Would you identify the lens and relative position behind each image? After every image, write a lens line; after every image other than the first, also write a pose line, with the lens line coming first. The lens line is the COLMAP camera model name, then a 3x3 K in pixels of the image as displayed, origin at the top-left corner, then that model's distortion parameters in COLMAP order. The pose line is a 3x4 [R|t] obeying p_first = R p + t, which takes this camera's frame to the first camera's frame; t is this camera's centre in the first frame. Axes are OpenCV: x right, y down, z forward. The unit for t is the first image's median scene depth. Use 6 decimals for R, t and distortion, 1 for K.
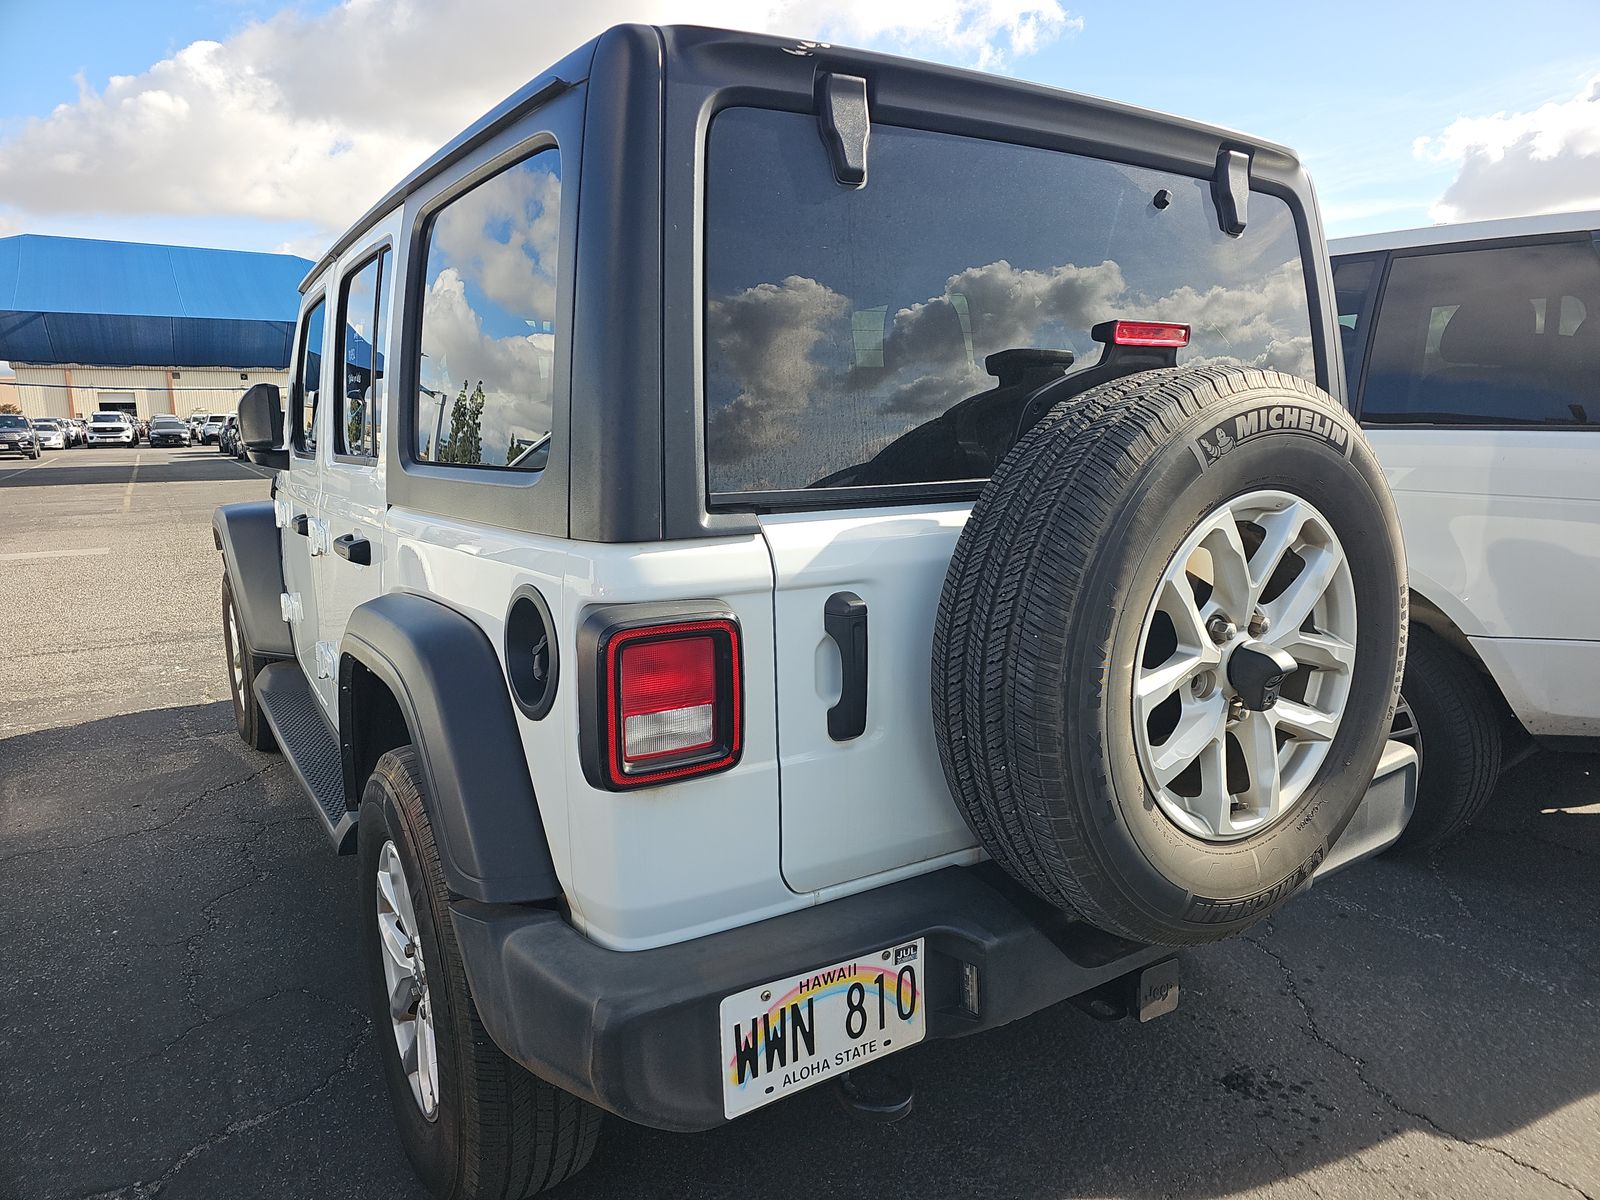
lens RADIAL K [[1089.9, 0, 812.4], [0, 1089.9, 617.6], [0, 0, 1]] dist [0.058480, -0.054517]
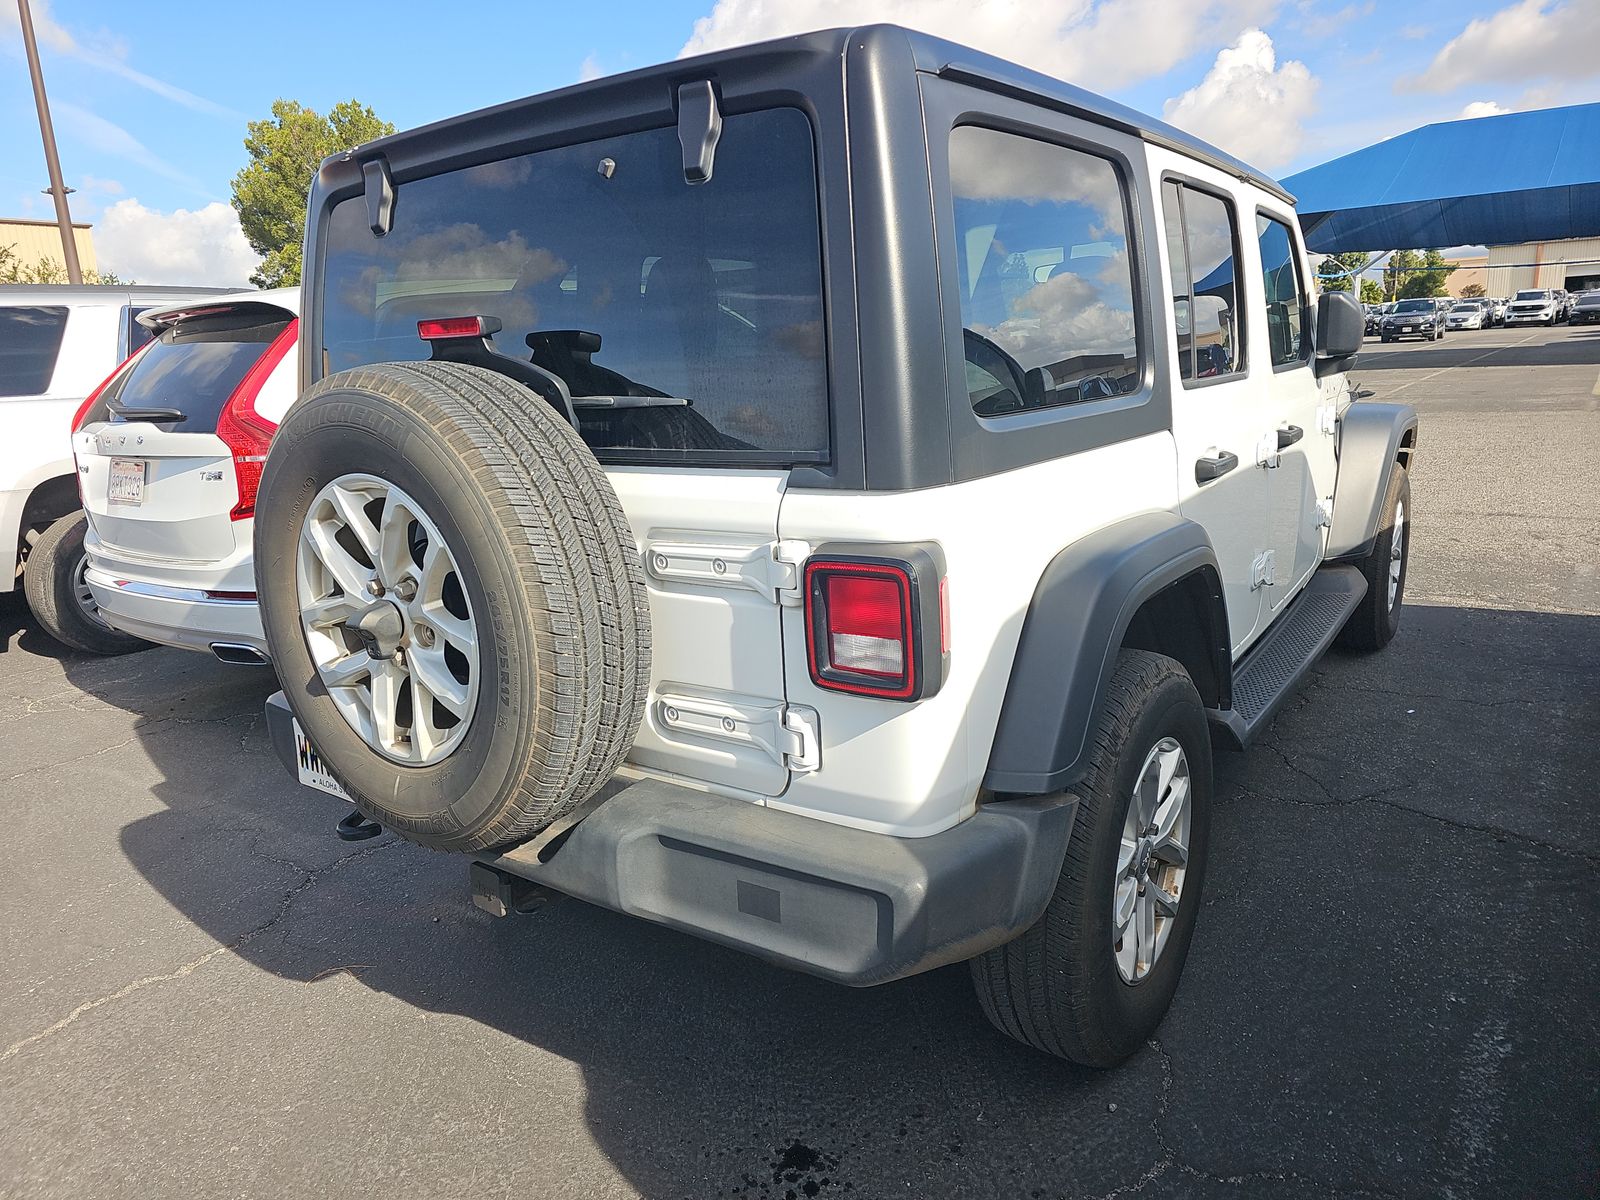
lens RADIAL K [[1095.3, 0, 794.9], [0, 1095.3, 599.8], [0, 0, 1]] dist [0.067348, -0.077543]
pose [[0.314944, 0.207819, -0.926079, 1.669209], [-0.116781, 0.976804, 0.179487, -0.249712], [0.941898, 0.051620, 0.331908, 1.036479]]
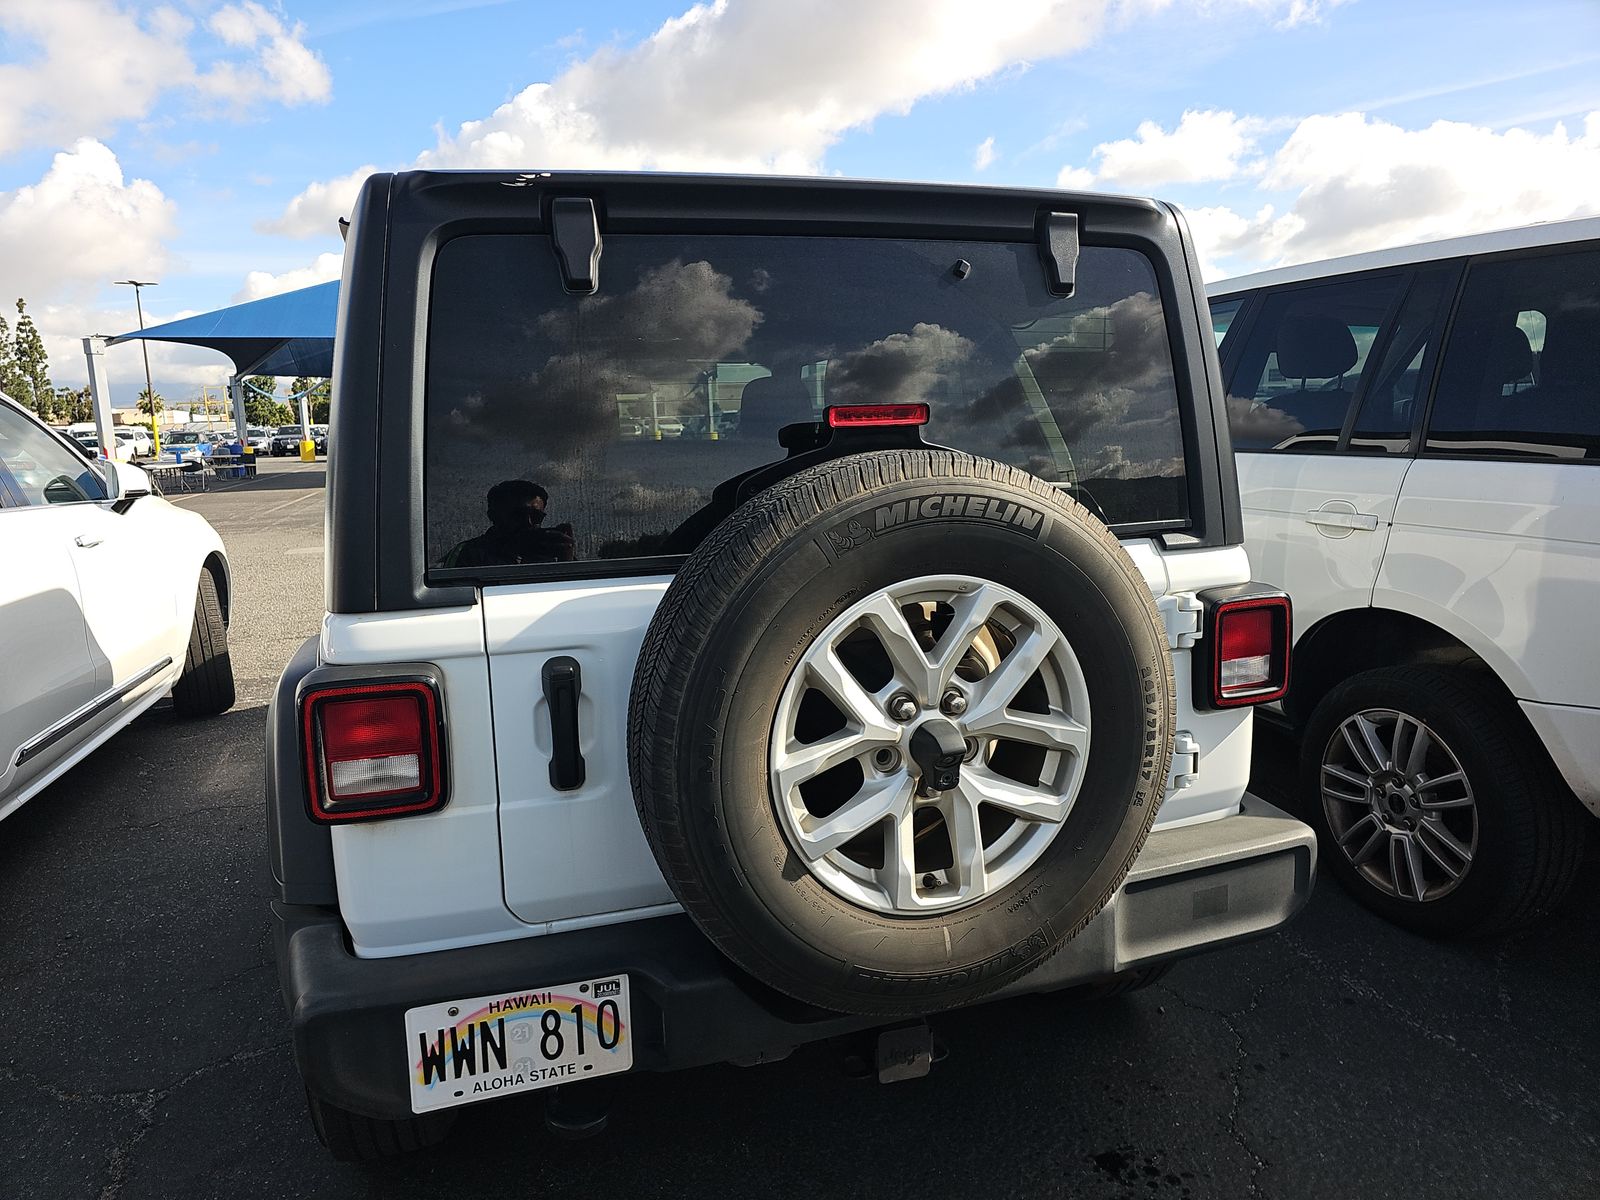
lens RADIAL K [[1095.3, 0, 794.9], [0, 1095.3, 599.8], [0, 0, 1]] dist [0.067348, -0.077543]
pose [[0.959234, 0.029139, -0.281106, 0.572487], [-0.030594, 0.999532, -0.000790, -0.088199], [0.280951, 0.009358, 0.959676, -0.011777]]
